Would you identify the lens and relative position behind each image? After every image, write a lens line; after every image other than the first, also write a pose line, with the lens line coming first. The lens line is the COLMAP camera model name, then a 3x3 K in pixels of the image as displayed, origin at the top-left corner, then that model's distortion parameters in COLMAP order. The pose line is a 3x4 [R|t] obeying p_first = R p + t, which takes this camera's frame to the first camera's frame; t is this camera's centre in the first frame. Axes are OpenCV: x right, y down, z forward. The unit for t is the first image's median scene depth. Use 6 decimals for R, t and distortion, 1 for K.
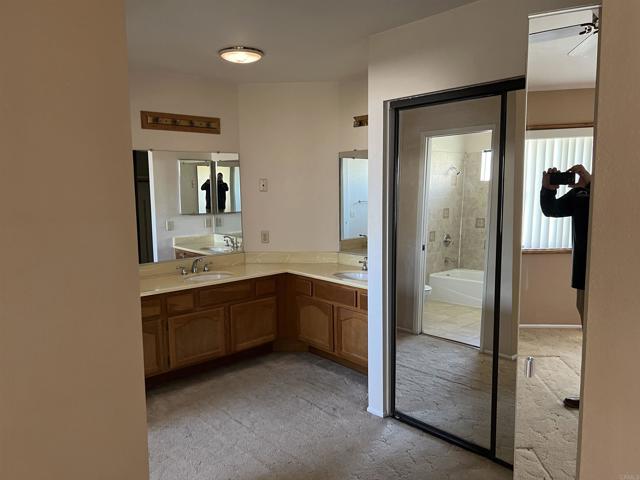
lens RADIAL K [[489.5, 0, 317.2], [0, 489.5, 239.9], [0, 0, 1]] dist [0.061353, -0.072837]
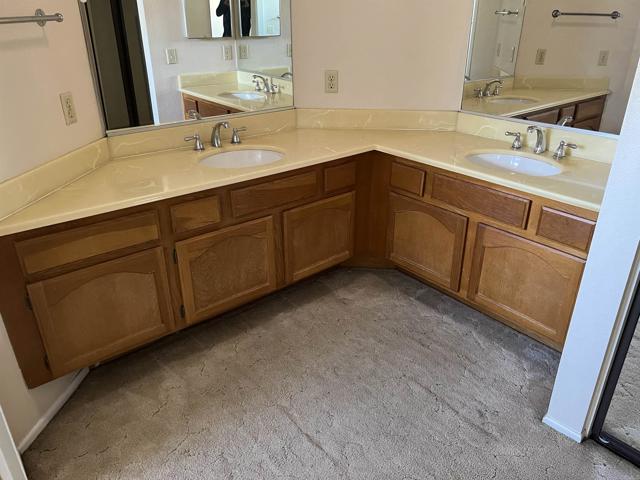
lens RADIAL K [[489.5, 0, 321.9], [0, 489.5, 236.0], [0, 0, 1]] dist [0.061353, -0.072837]
pose [[0.999576, 0.023578, -0.017100, -0.120787], [-0.016969, 0.948596, 0.316036, -0.020185], [0.023673, -0.315612, 0.948593, 0.449014]]
